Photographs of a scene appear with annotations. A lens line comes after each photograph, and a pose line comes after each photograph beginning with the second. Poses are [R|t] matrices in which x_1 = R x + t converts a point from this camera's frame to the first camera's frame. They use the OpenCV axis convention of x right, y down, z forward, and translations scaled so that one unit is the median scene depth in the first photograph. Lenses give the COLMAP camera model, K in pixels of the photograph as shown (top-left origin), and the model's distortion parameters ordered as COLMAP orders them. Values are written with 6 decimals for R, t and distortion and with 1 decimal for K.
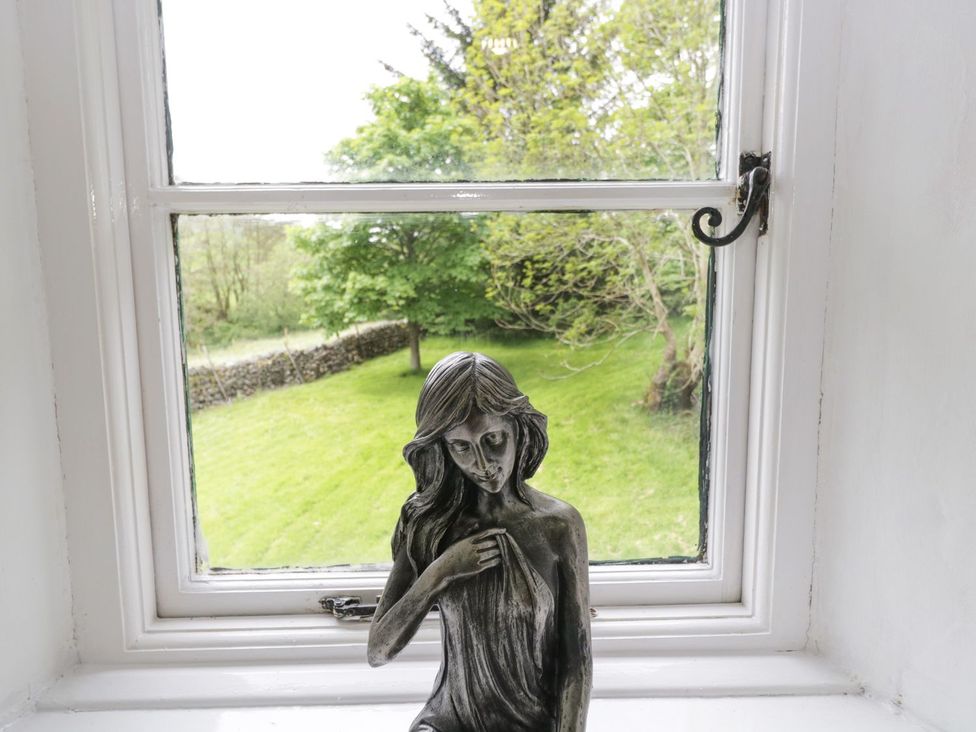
lens RADIAL K [[617.8, 0, 488.0], [0, 617.8, 366.0], [0, 0, 1]] dist [0.003955, -0.007420]
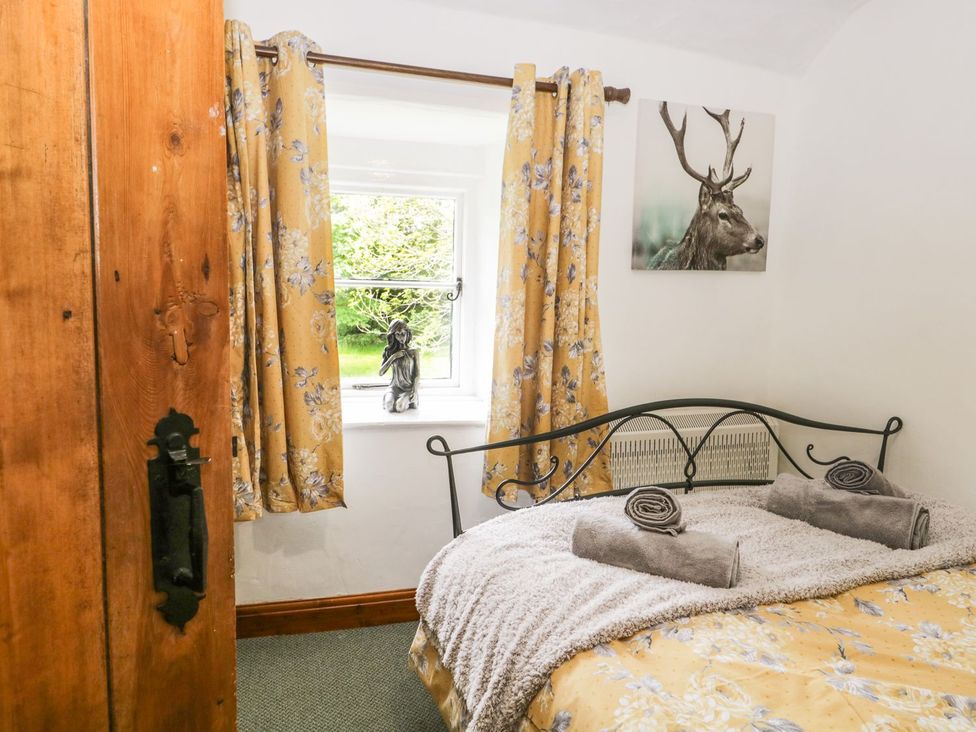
lens RADIAL K [[617.8, 0, 488.0], [0, 617.8, 366.0], [0, 0, 1]] dist [0.003955, -0.007420]
pose [[0.971580, 0.007215, 0.236603, -0.024164], [-0.003081, 0.999836, -0.017839, 0.021560], [-0.236693, 0.016603, 0.971443, -0.199372]]
